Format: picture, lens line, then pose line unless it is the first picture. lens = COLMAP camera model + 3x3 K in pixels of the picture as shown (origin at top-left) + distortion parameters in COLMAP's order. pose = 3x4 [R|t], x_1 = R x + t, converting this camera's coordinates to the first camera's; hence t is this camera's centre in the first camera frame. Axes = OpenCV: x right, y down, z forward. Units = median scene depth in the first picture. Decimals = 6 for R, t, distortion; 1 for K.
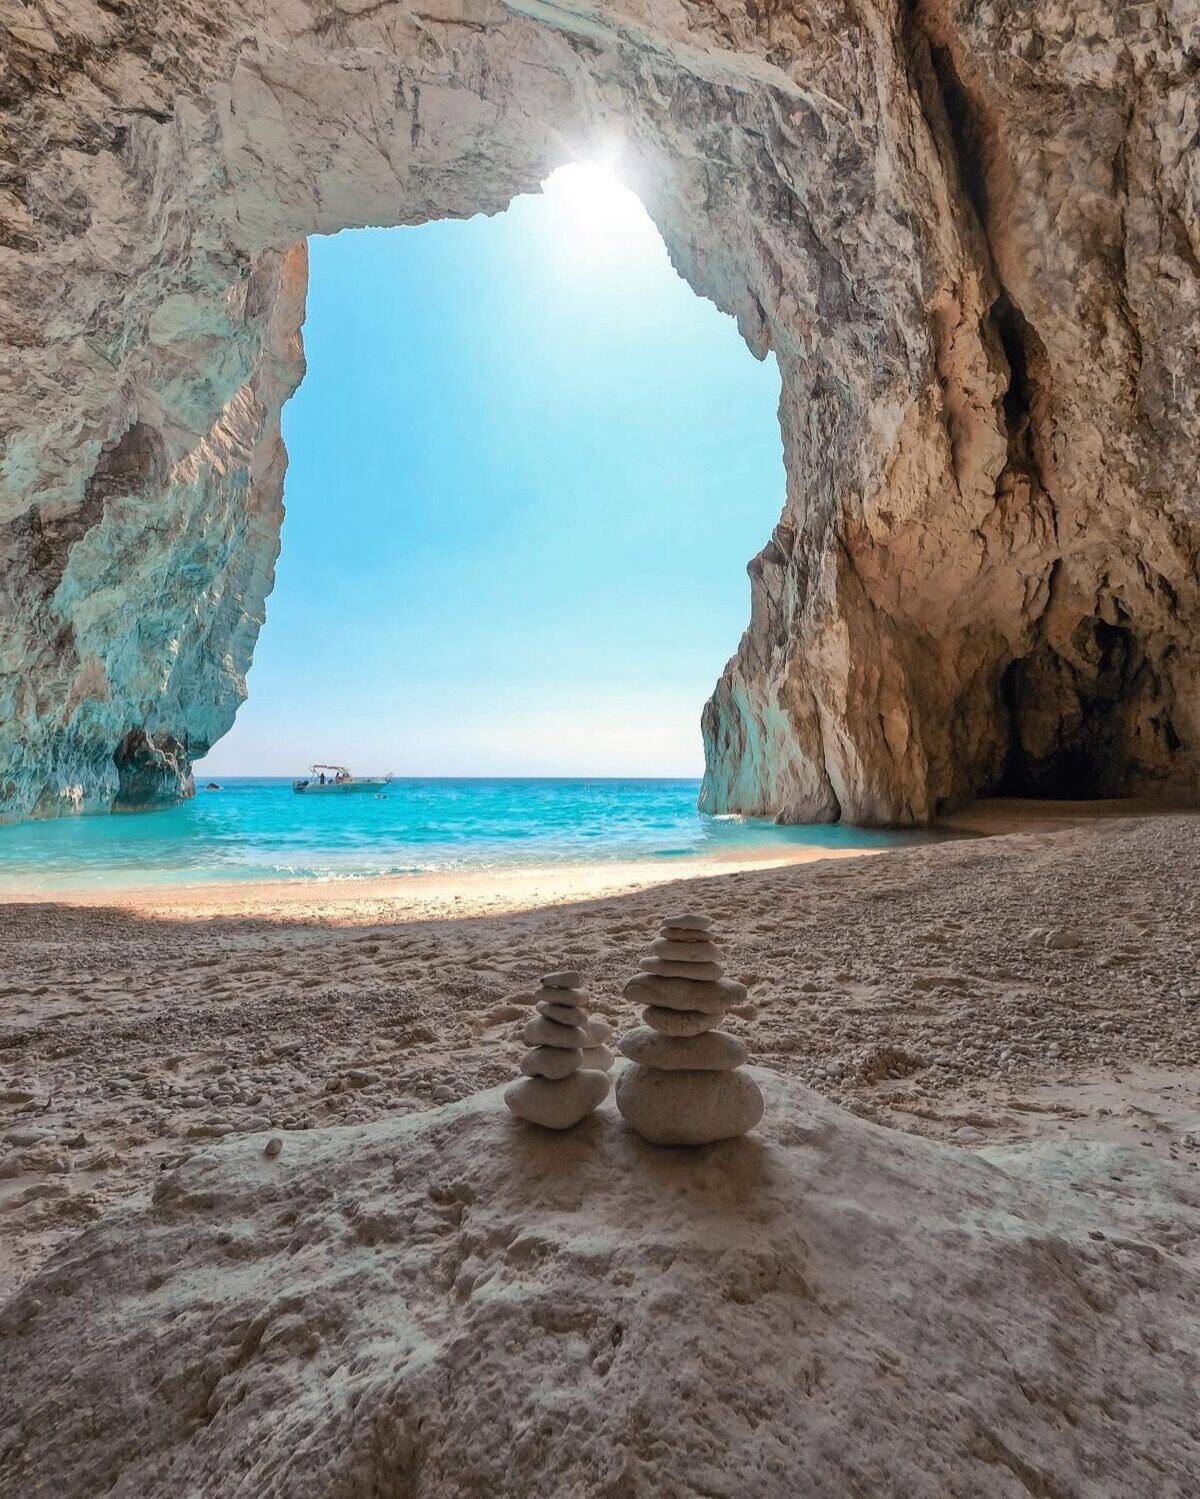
lens RADIAL K [[587.9, 0, 601.0], [0, 587.9, 751.0], [0, 0, 1]] dist [-0.030523, -0.000122]
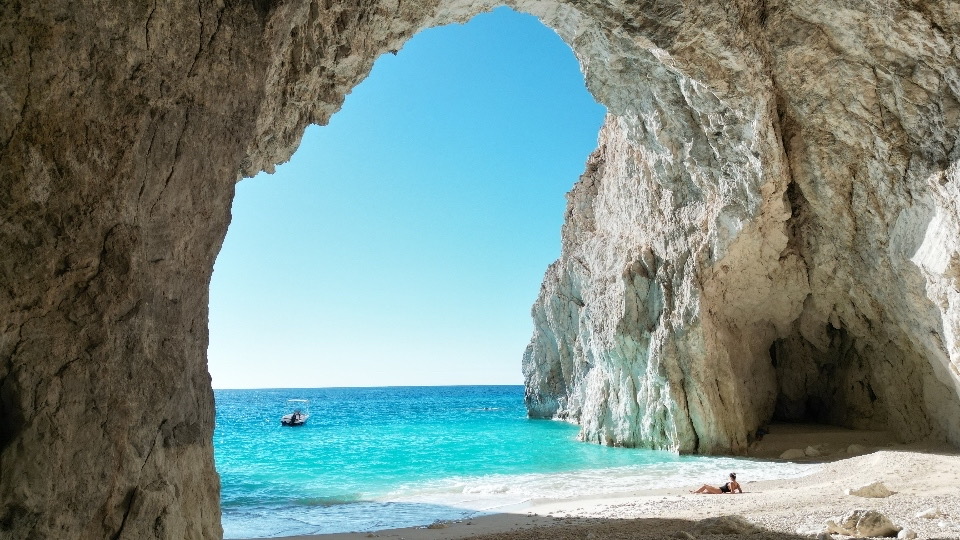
lens RADIAL K [[659.9, 0, 473.9], [0, 659.9, 263.4], [0, 0, 1]] dist [0.026981, -0.023417]
pose [[0.959258, 0.040011, 0.279684, -0.728282], [-0.000319, 0.990074, -0.140545, -0.129865], [-0.282531, 0.134730, 0.949750, -0.622362]]
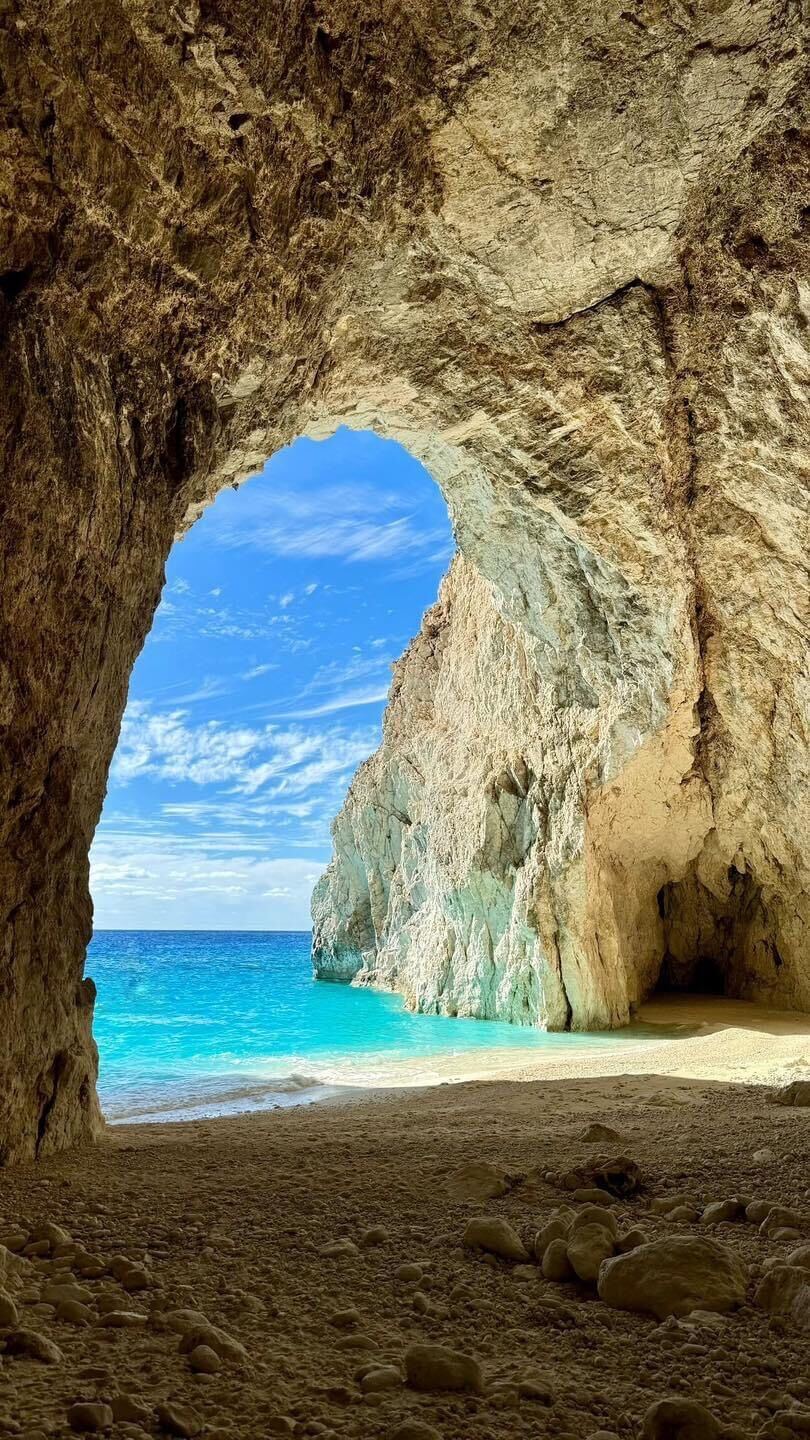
lens RADIAL K [[989.8, 0, 409.3], [0, 989.8, 723.6], [0, 0, 1]] dist [0.026981, -0.023417]
pose [[0.881554, 0.109453, 0.459219, -0.946187], [-0.034944, 0.985212, -0.167739, -0.142962], [-0.470788, 0.131824, 0.872342, -0.755162]]
